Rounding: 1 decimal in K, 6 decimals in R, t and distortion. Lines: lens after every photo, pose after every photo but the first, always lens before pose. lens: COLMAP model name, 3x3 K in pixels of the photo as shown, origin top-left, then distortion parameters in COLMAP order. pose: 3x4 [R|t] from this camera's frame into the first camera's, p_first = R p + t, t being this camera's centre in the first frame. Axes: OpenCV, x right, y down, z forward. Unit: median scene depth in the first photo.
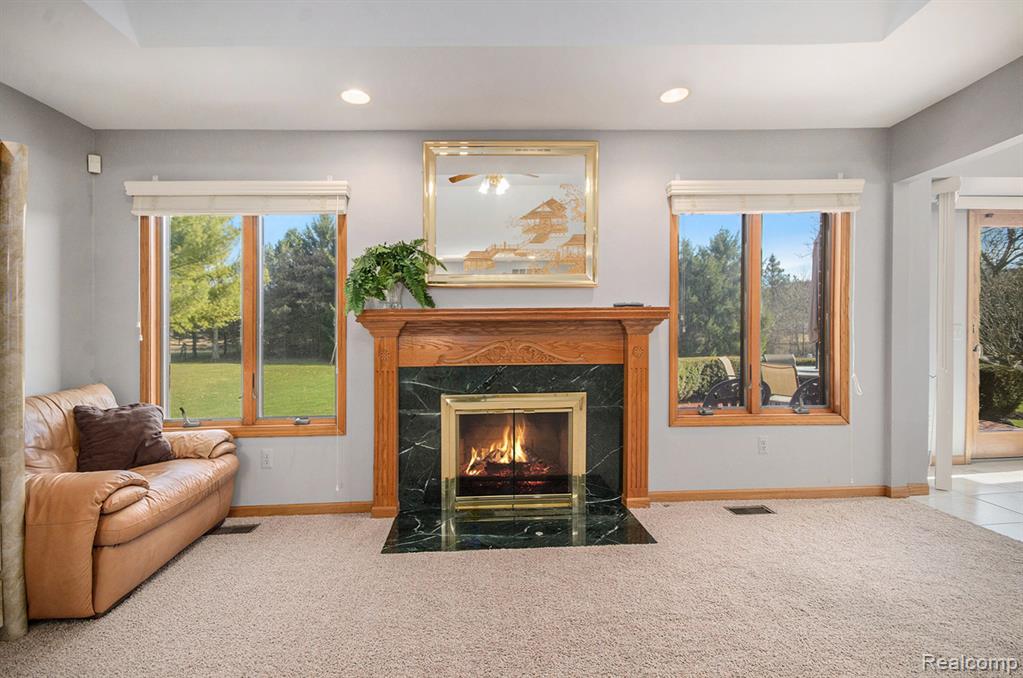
lens RADIAL K [[451.3, 0, 518.3], [0, 451.3, 339.4], [0, 0, 1]] dist [-0.016557, 0.000250]
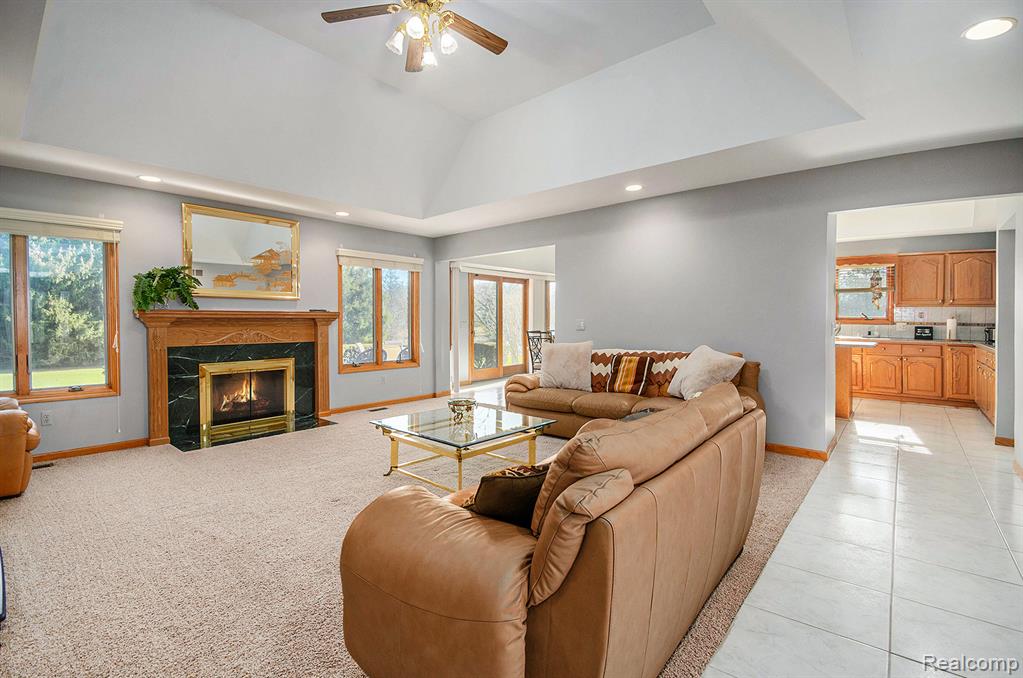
lens RADIAL K [[451.3, 0, 518.3], [0, 451.3, 339.4], [0, 0, 1]] dist [-0.016557, 0.000250]
pose [[0.705586, -0.019647, 0.708351, -0.496931], [0.014795, 0.999806, 0.012994, 0.032341], [-0.708469, 0.001312, 0.705740, -0.925993]]
